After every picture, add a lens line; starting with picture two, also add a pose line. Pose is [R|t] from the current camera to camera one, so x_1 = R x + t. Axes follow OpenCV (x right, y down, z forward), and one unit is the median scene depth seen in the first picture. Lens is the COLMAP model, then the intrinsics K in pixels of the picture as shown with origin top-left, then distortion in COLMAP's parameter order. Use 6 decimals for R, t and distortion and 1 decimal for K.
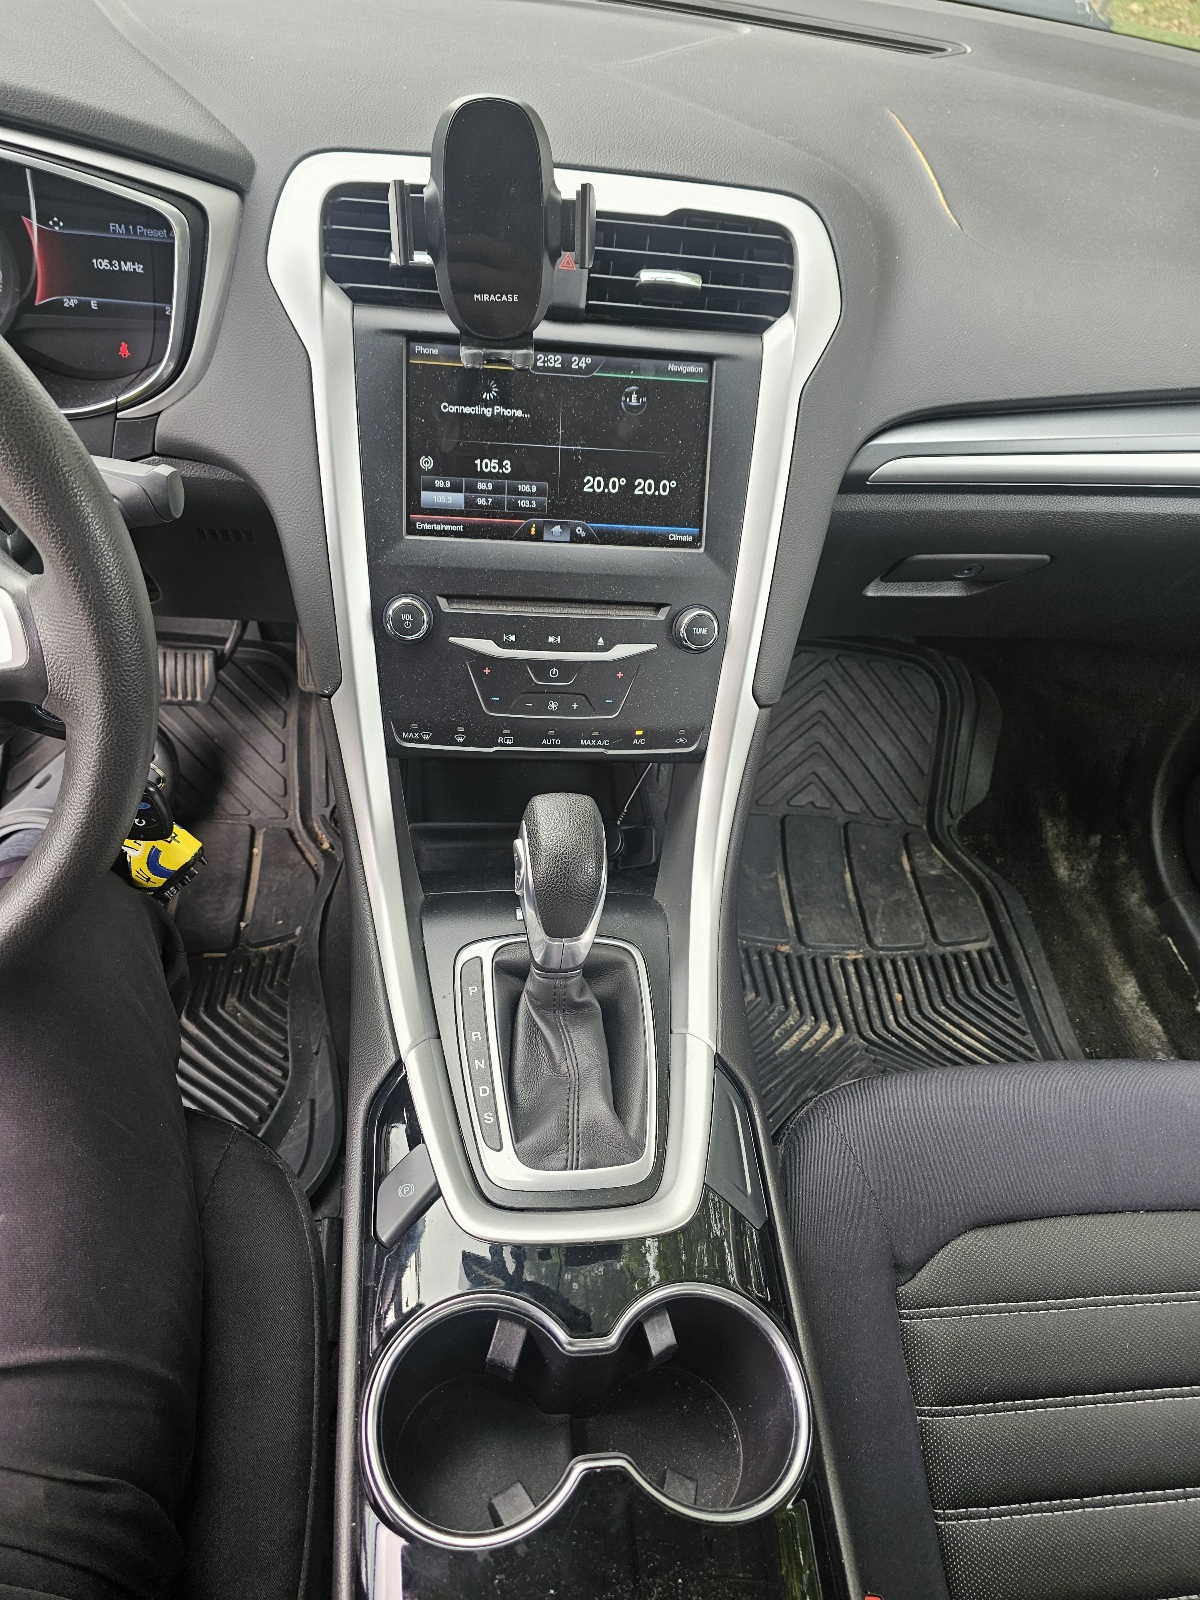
lens RADIAL K [[1088.8, 0, 600.0], [0, 1088.8, 800.0], [0, 0, 1]] dist [0.002116, 0.000229]
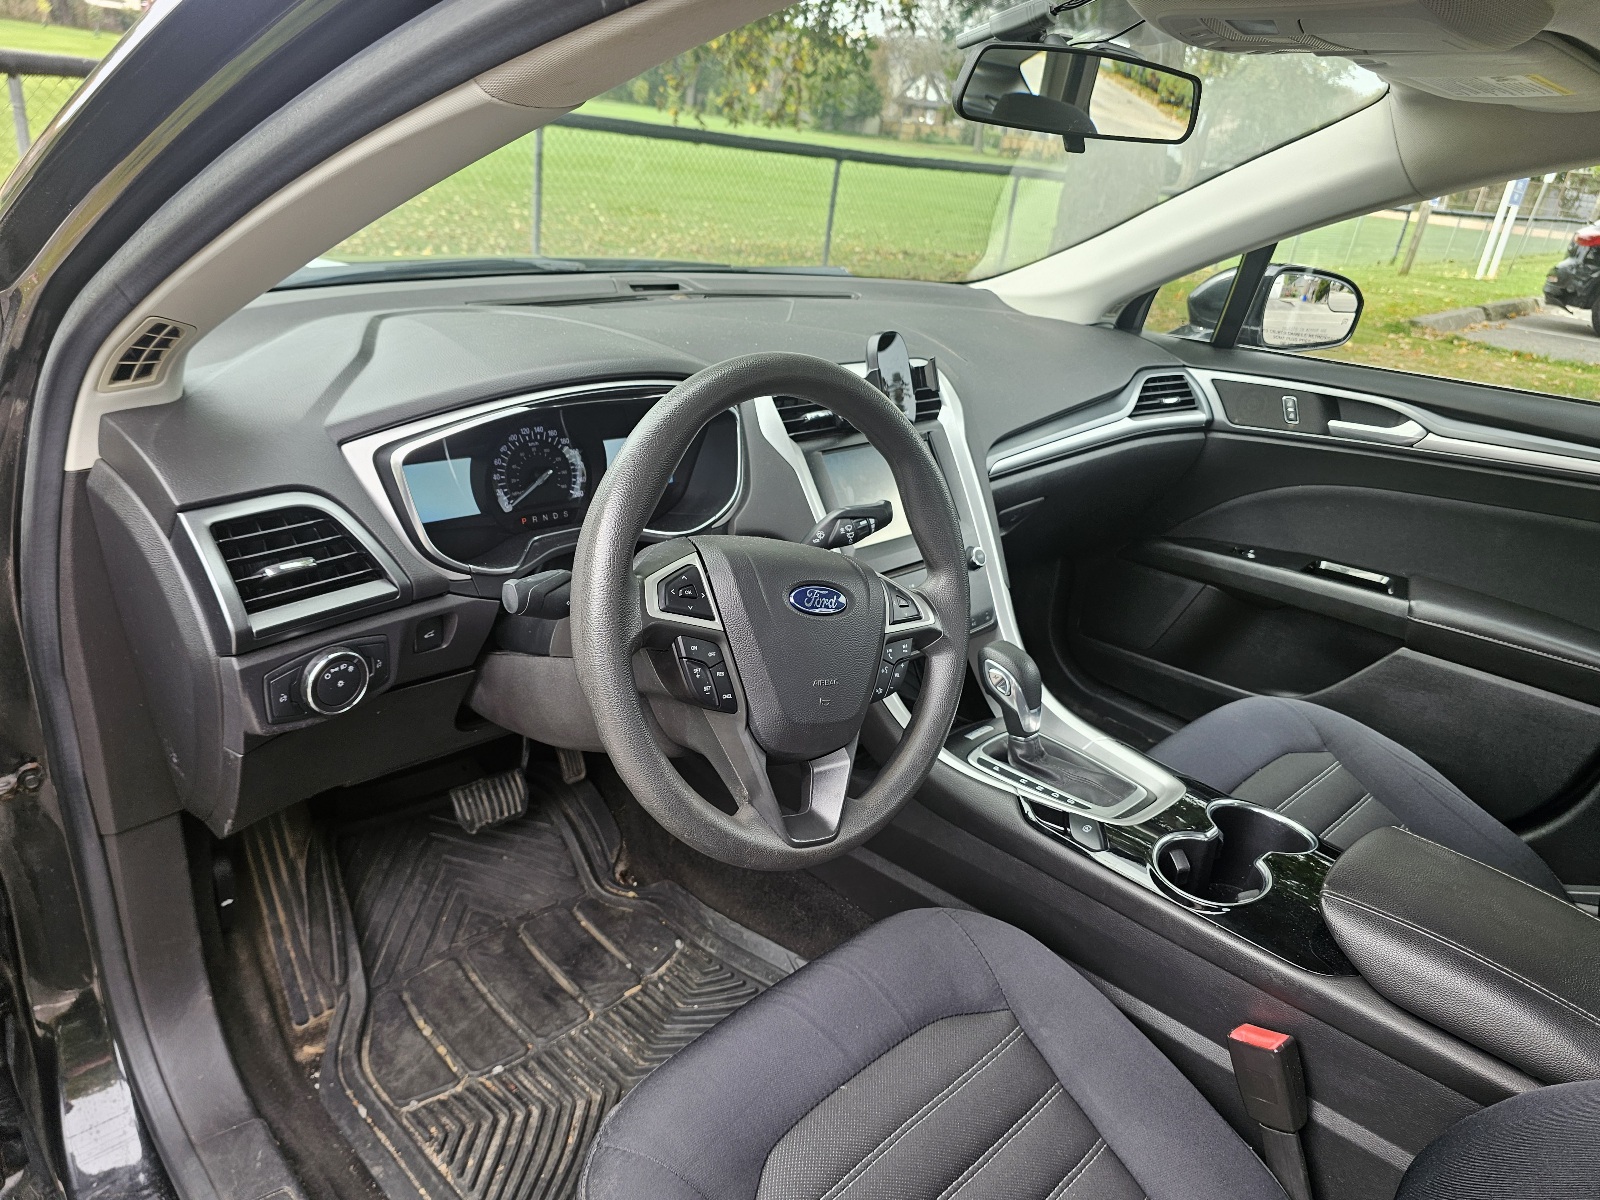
lens RADIAL K [[1088.8, 0, 800.0], [0, 1088.8, 600.0], [0, 0, 1]] dist [0.002116, 0.000229]
pose [[0.756102, -0.282208, 0.590482, -1.247708], [0.454978, 0.875215, -0.164301, 0.069179], [-0.470431, 0.392884, 0.790149, -0.302985]]
